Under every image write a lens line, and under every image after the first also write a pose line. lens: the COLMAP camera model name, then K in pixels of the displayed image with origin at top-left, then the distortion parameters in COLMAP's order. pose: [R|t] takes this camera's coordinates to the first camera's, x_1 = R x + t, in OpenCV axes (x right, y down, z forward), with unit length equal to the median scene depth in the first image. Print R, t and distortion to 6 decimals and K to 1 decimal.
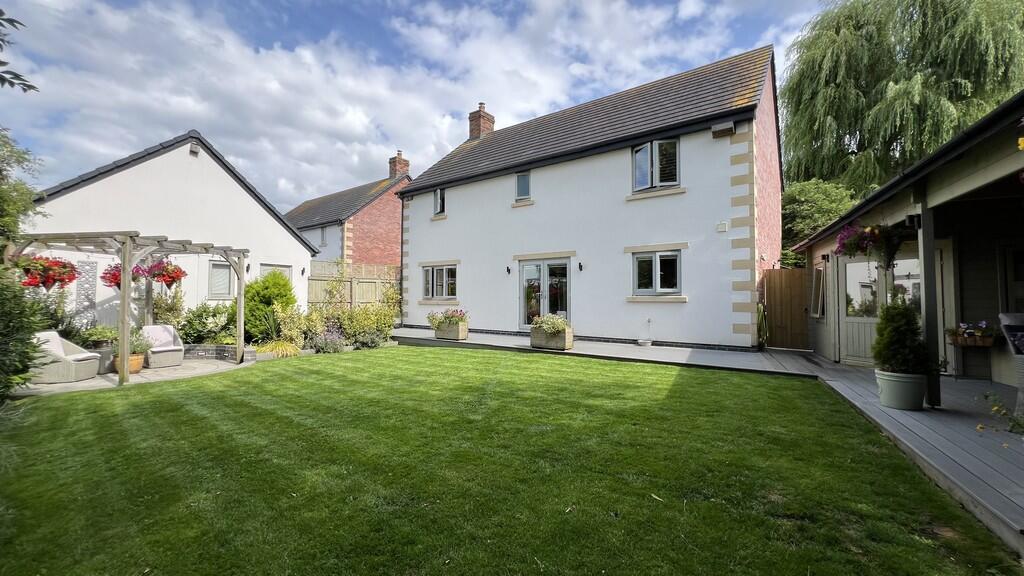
lens RADIAL K [[408.3, 0, 510.7], [0, 408.3, 289.3], [0, 0, 1]] dist [-0.002092, -0.000342]
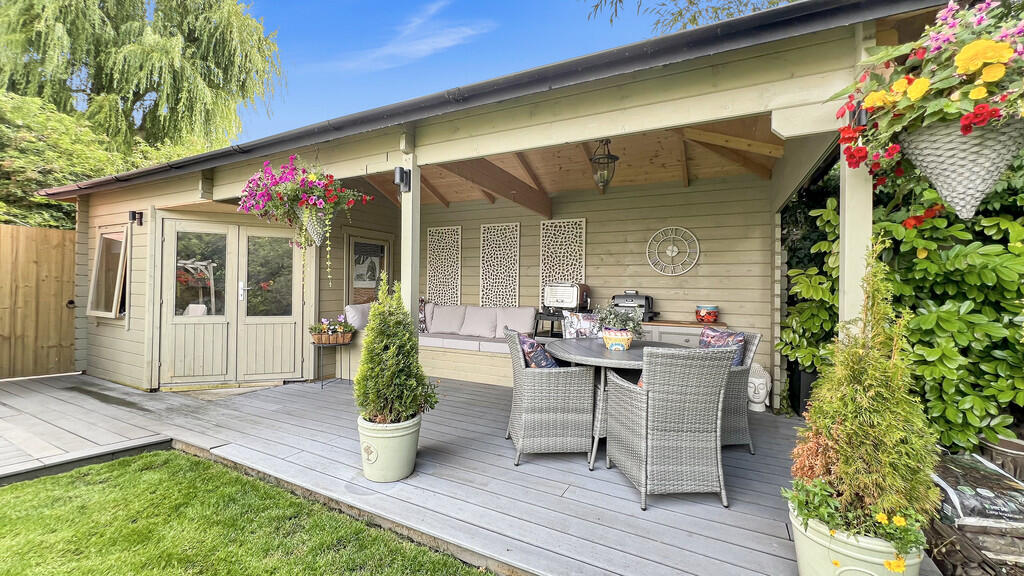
lens RADIAL K [[408.3, 0, 508.1], [0, 408.3, 287.4], [0, 0, 1]] dist [-0.002092, -0.000342]
pose [[0.008242, -0.000162, 0.999966, 0.167150], [-0.044974, 0.998988, 0.000533, 0.000059], [-0.998954, -0.044977, 0.008226, 0.407157]]
